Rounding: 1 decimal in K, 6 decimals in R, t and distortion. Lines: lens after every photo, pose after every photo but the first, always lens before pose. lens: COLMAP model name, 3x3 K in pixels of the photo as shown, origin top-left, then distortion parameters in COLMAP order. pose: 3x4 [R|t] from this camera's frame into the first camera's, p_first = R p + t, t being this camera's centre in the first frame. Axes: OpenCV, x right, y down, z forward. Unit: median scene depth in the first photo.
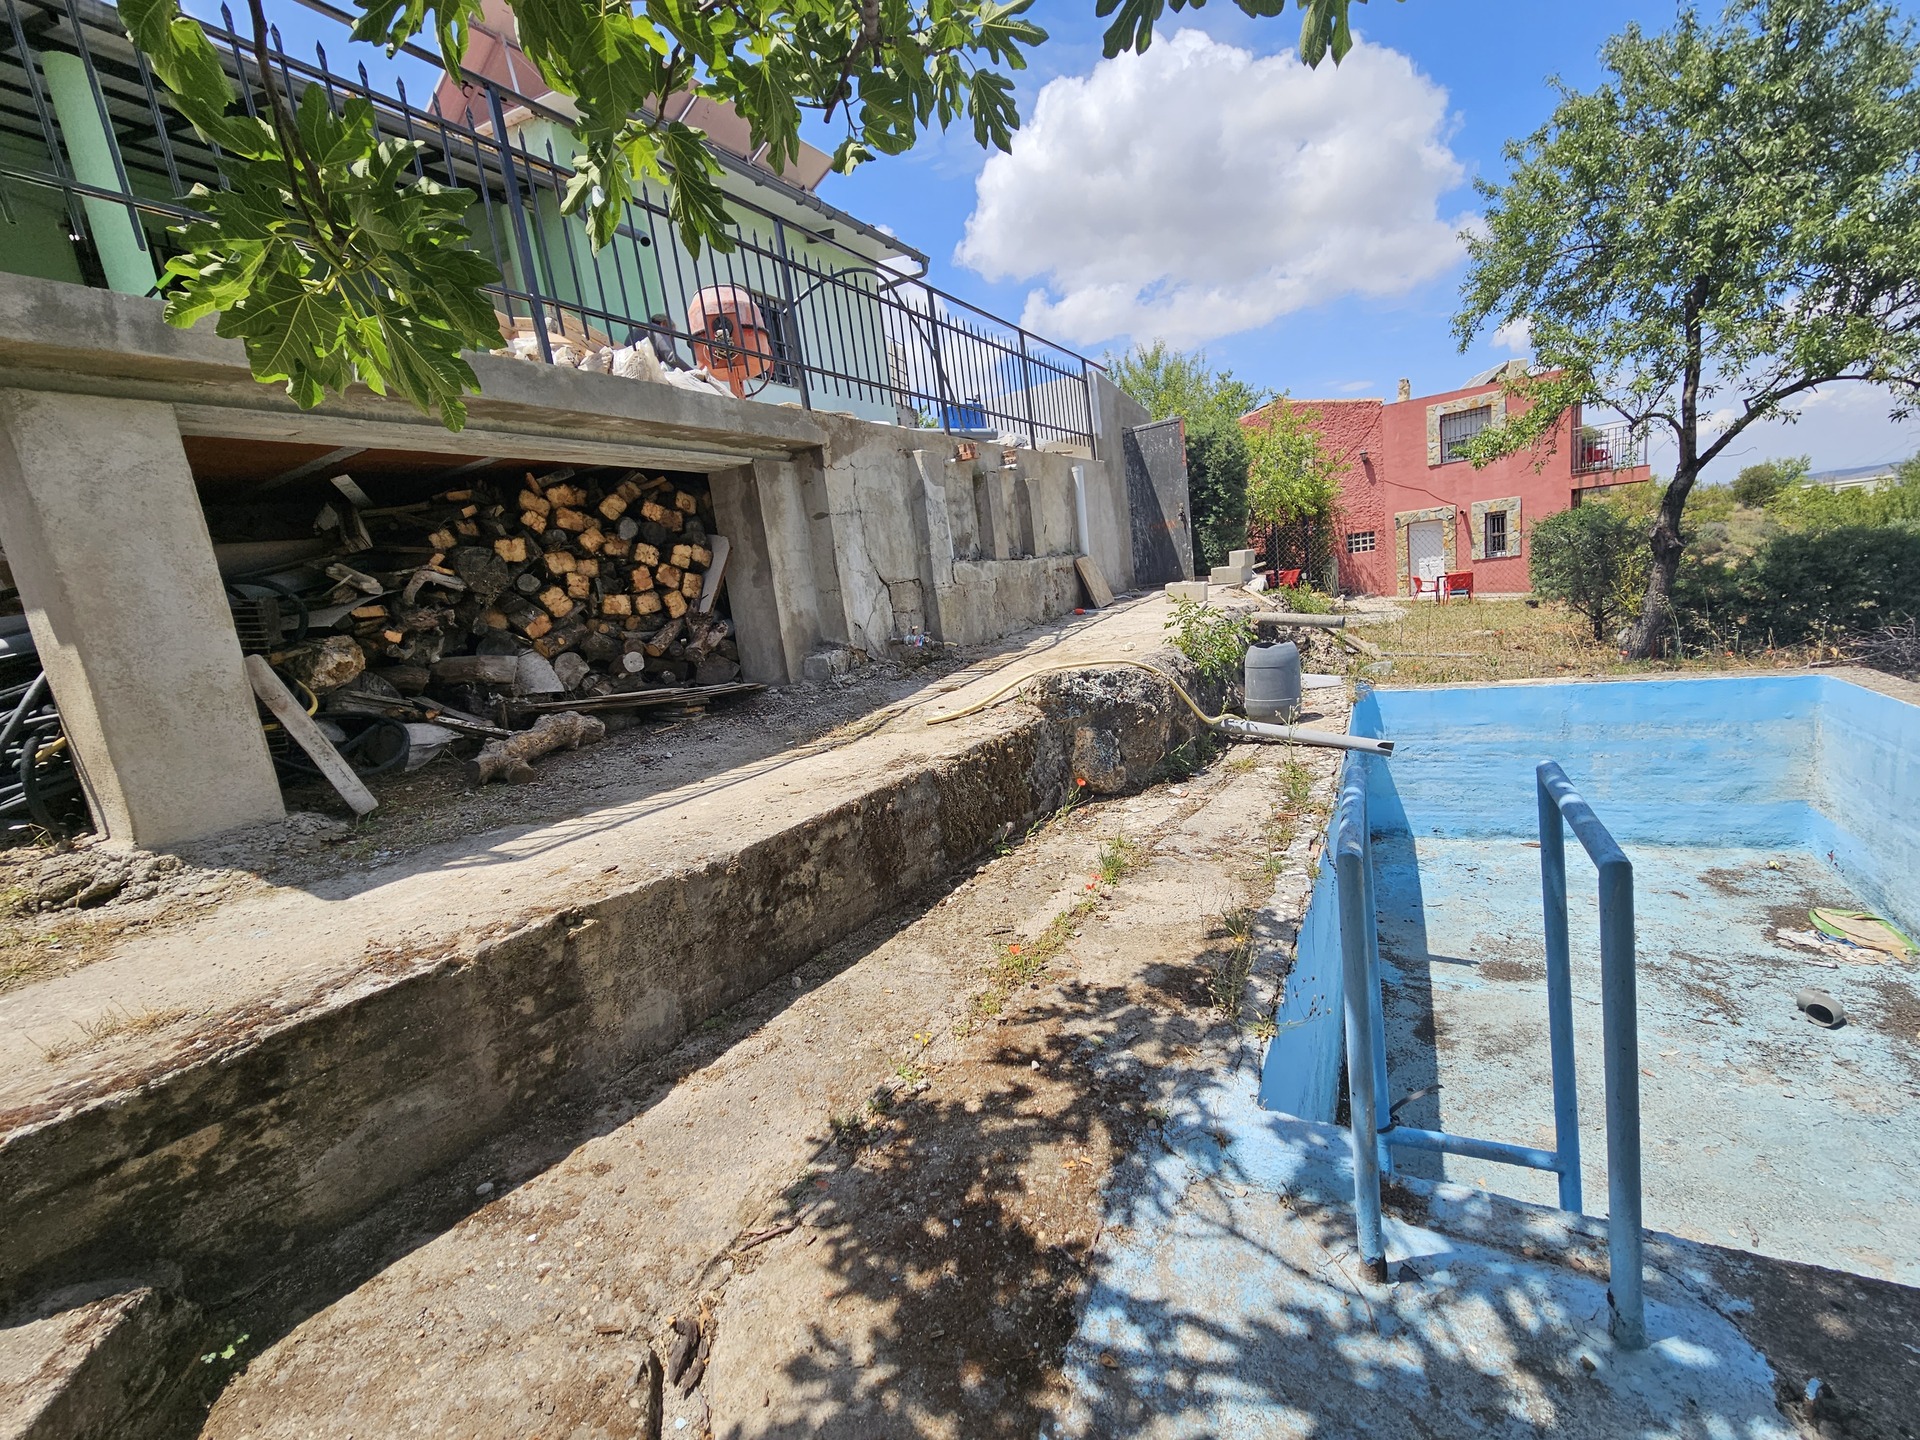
lens RADIAL K [[788.0, 0, 956.1], [0, 788.0, 726.5], [0, 0, 1]] dist [-0.001605, -0.000073]
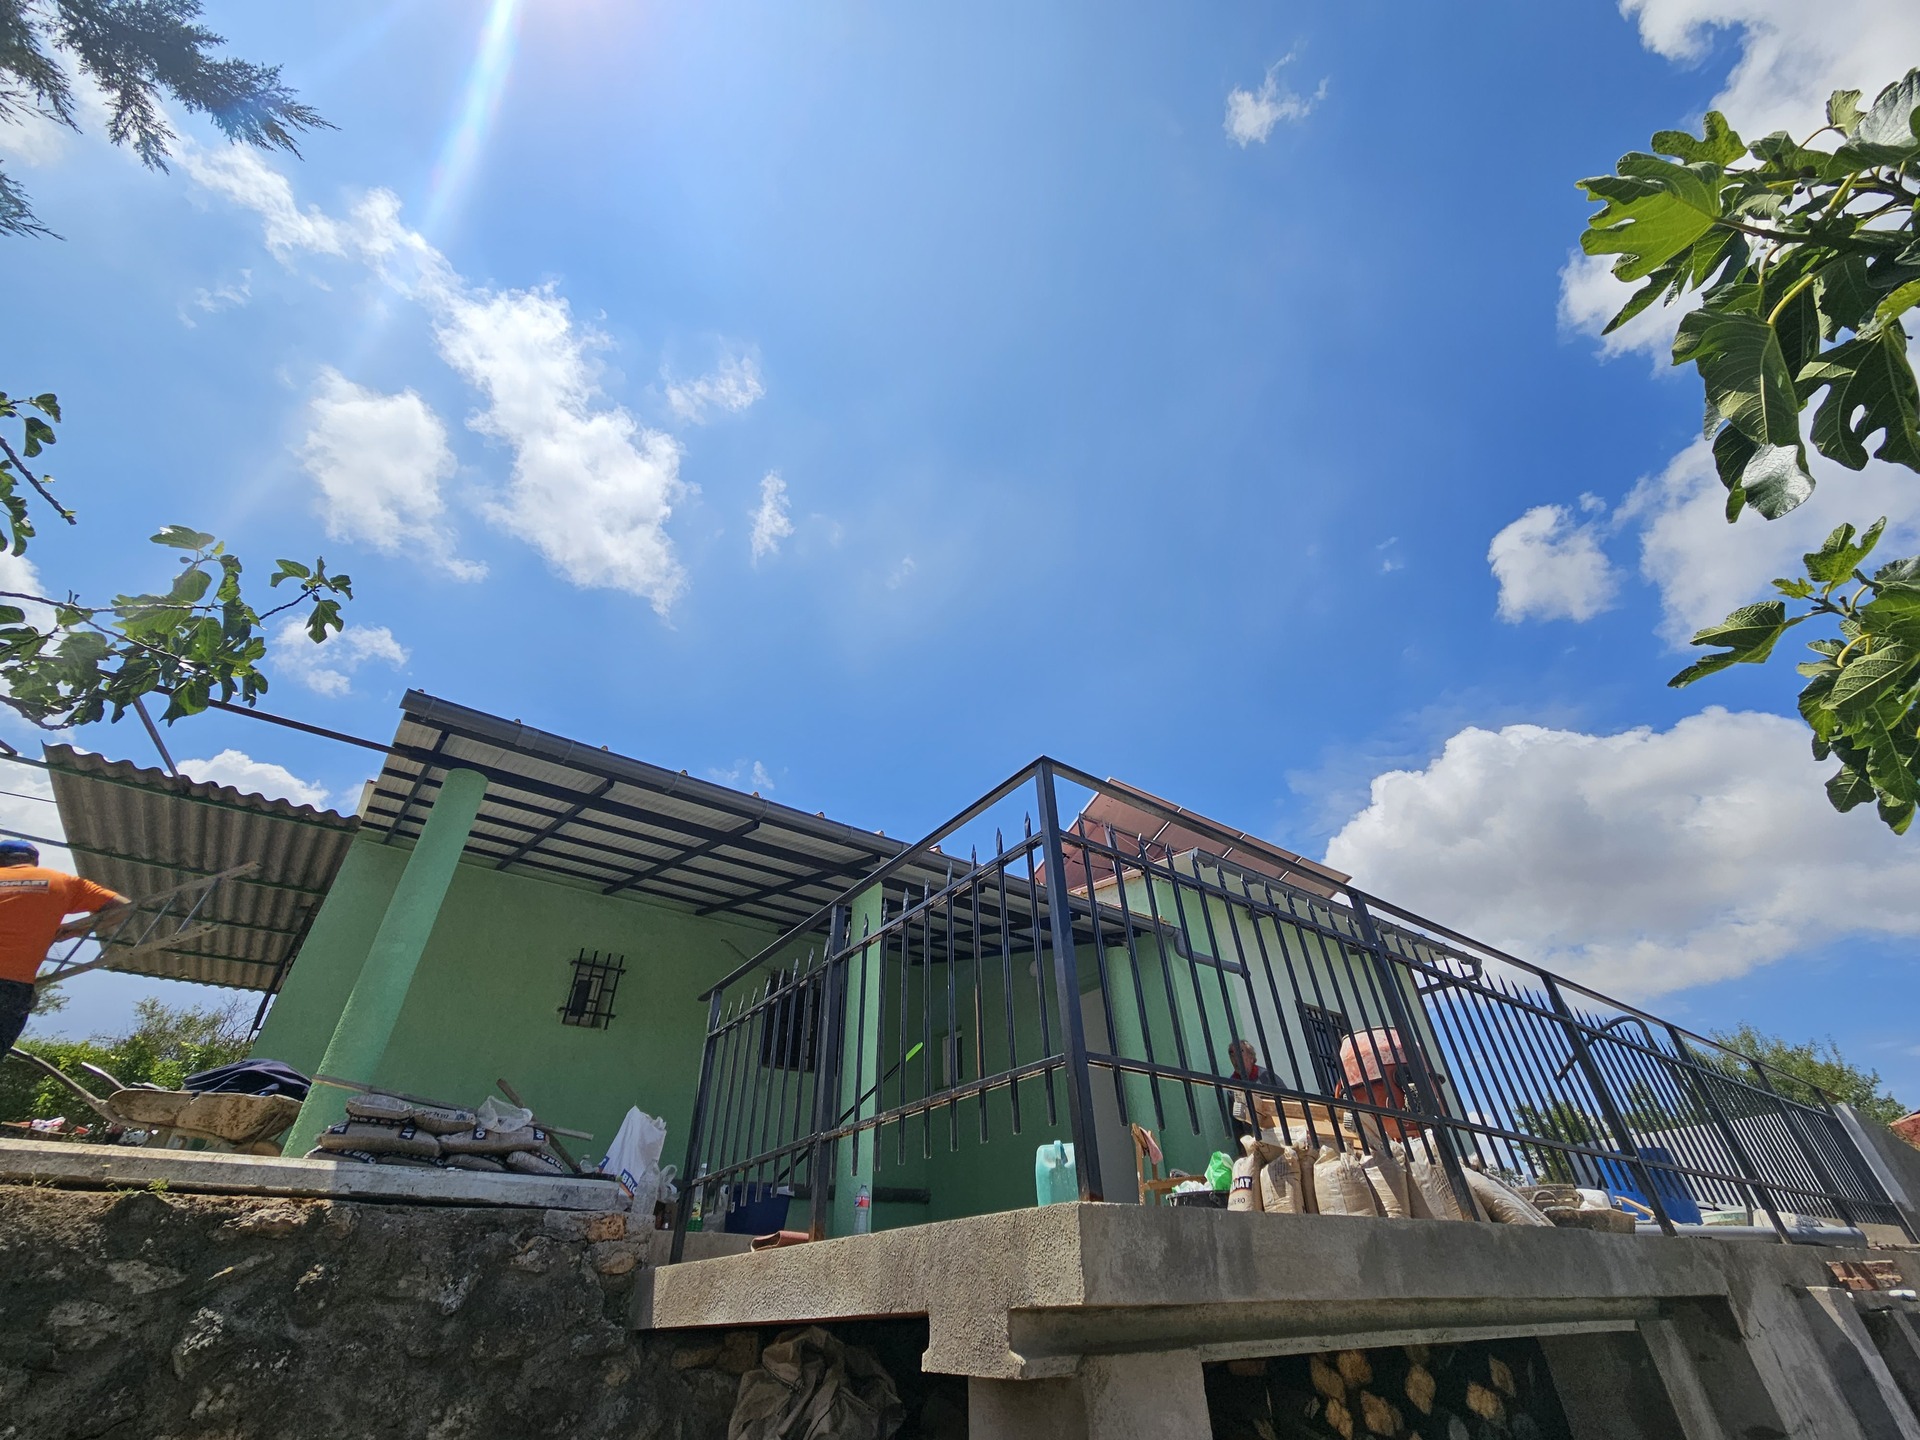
lens RADIAL K [[788.0, 0, 950.9], [0, 788.0, 722.6], [0, 0, 1]] dist [-0.001605, -0.000073]
pose [[0.910799, -0.155836, -0.382309, -0.468779], [-0.165626, 0.710316, -0.684119, -0.161488], [0.378171, 0.686415, 0.621145, 0.051682]]
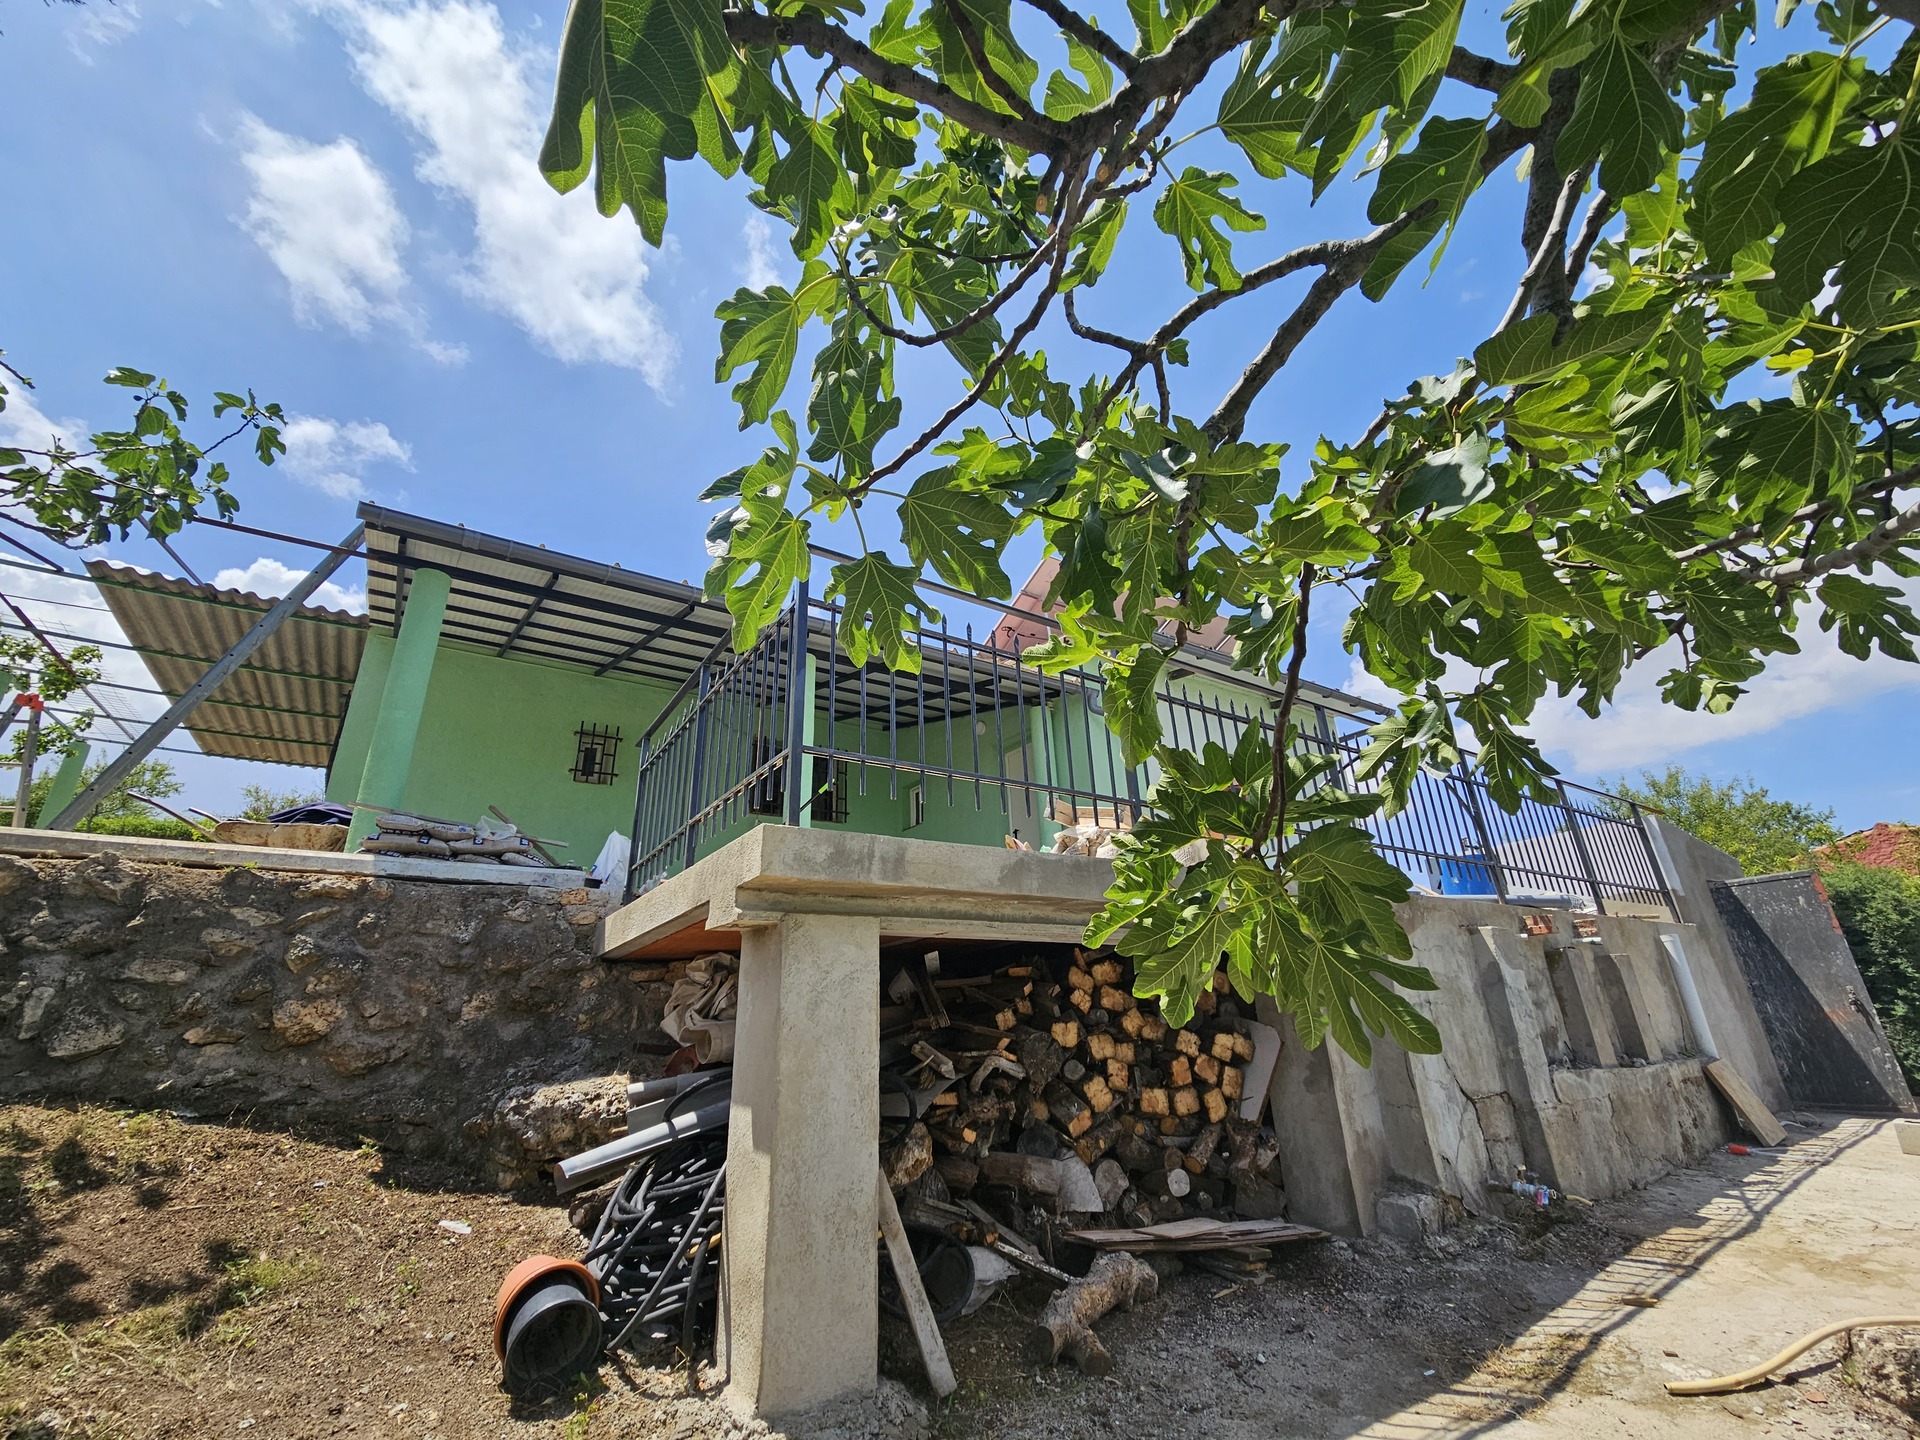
lens RADIAL K [[788.0, 0, 948.7], [0, 788.0, 723.8], [0, 0, 1]] dist [-0.001605, -0.000073]
pose [[0.891208, -0.071827, -0.447871, -0.212107], [-0.159340, 0.874881, -0.457376, -0.084495], [0.424686, 0.478982, 0.768257, 0.018273]]
